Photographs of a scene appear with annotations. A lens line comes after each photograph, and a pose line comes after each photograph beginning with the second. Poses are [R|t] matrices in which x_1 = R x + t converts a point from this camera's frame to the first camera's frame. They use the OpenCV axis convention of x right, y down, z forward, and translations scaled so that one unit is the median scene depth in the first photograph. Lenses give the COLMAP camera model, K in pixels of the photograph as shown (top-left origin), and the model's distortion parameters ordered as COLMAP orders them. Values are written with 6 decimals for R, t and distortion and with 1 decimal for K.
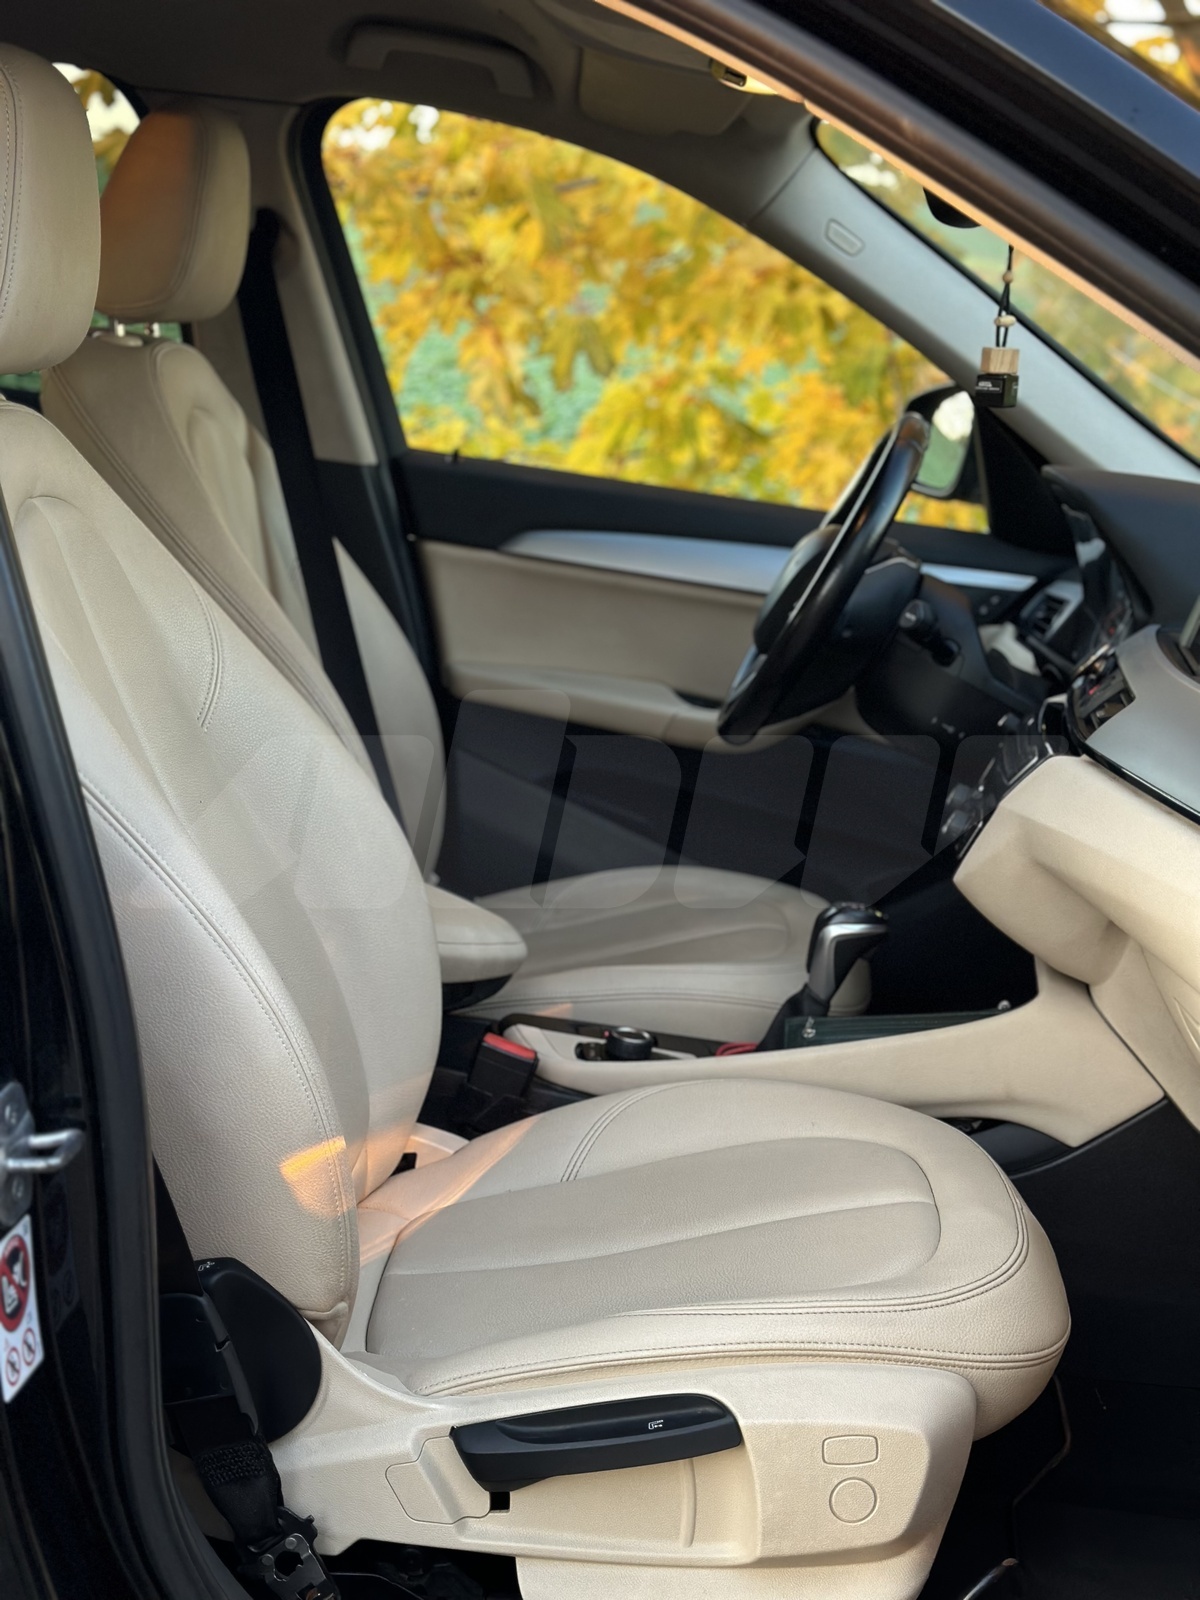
lens RADIAL K [[2214.6, 0, 600.0], [0, 2214.6, 800.0], [0, 0, 1]] dist [0.020445, 0.401290]
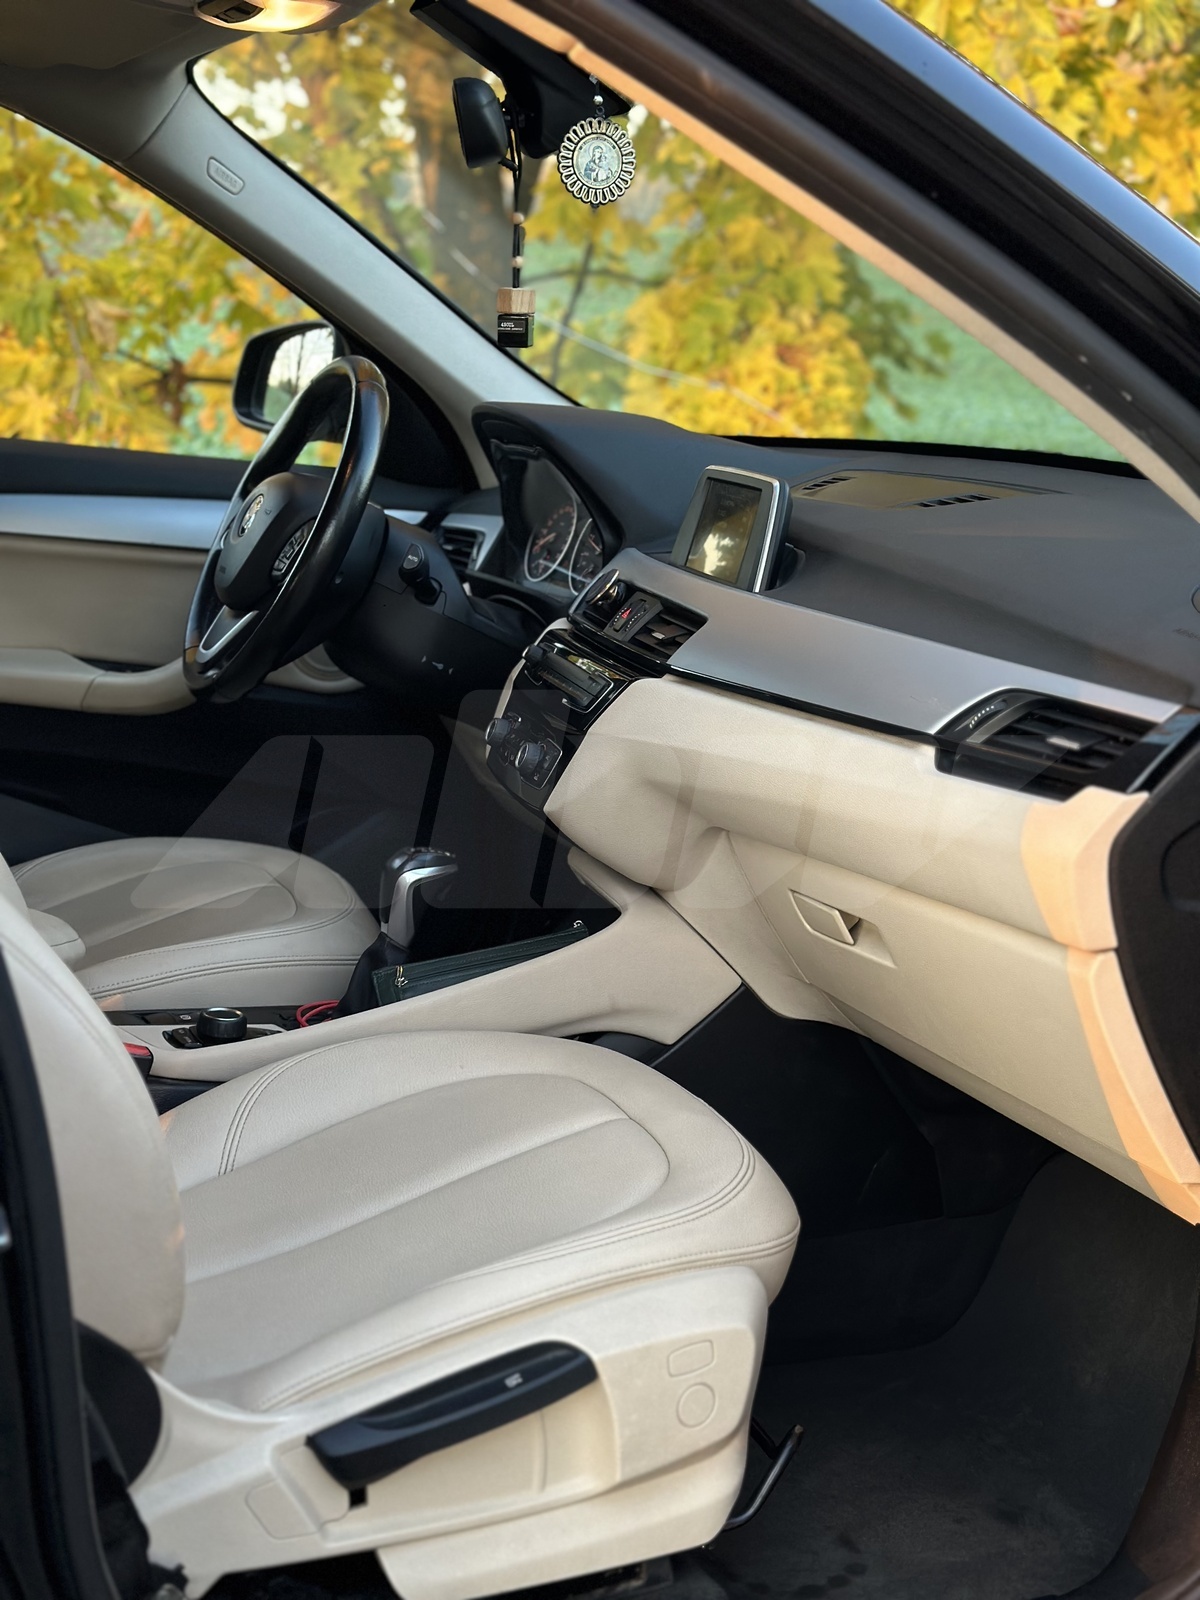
lens RADIAL K [[2225.2, 0, 600.0], [0, 2225.2, 800.0], [0, 0, 1]] dist [0.111286, 0.002963]
pose [[0.908369, -0.131903, 0.396822, -0.231332], [0.120205, 0.991261, 0.054330, -0.022133], [-0.400520, -0.001651, 0.916286, 0.042306]]
